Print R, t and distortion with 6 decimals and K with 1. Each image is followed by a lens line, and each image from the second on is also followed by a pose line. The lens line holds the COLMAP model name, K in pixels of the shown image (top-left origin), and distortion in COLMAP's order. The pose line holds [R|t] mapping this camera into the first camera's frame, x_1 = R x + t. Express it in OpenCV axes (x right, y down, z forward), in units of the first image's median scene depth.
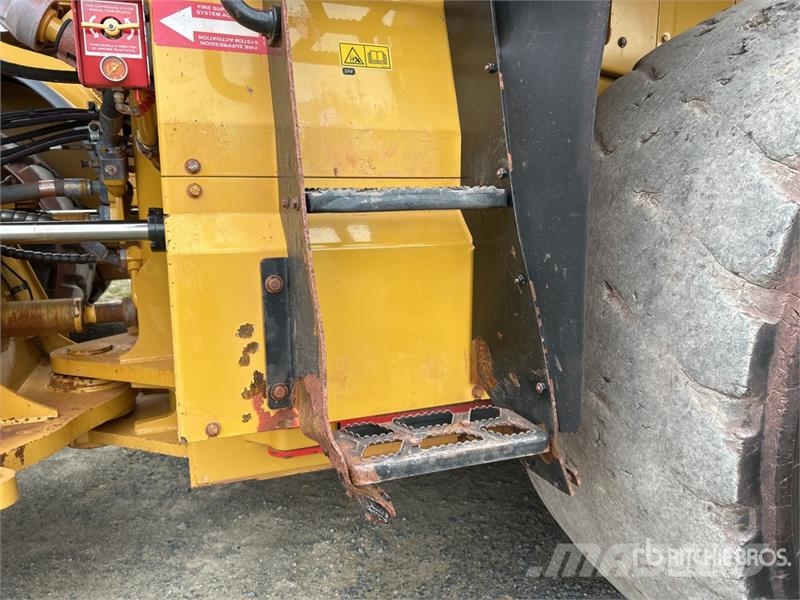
lens RADIAL K [[599.6, 0, 402.4], [0, 599.6, 292.9], [0, 0, 1]] dist [0.051336, -0.058821]
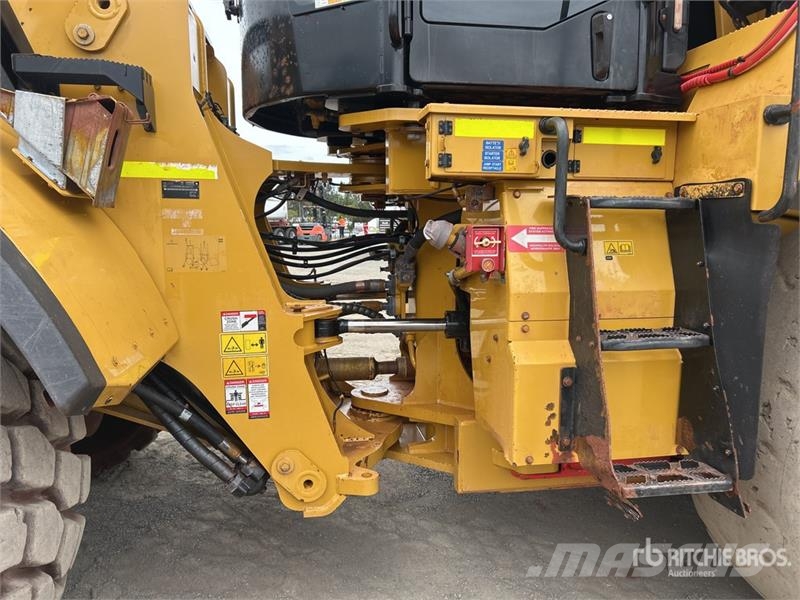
lens RADIAL K [[599.6, 0, 408.0], [0, 599.6, 303.7], [0, 0, 1]] dist [0.051336, -0.058821]
pose [[0.980546, 0.033619, -0.193390, -0.336696], [-0.038316, 0.999053, -0.020595, -0.190817], [0.192514, 0.027604, 0.980906, -0.857183]]
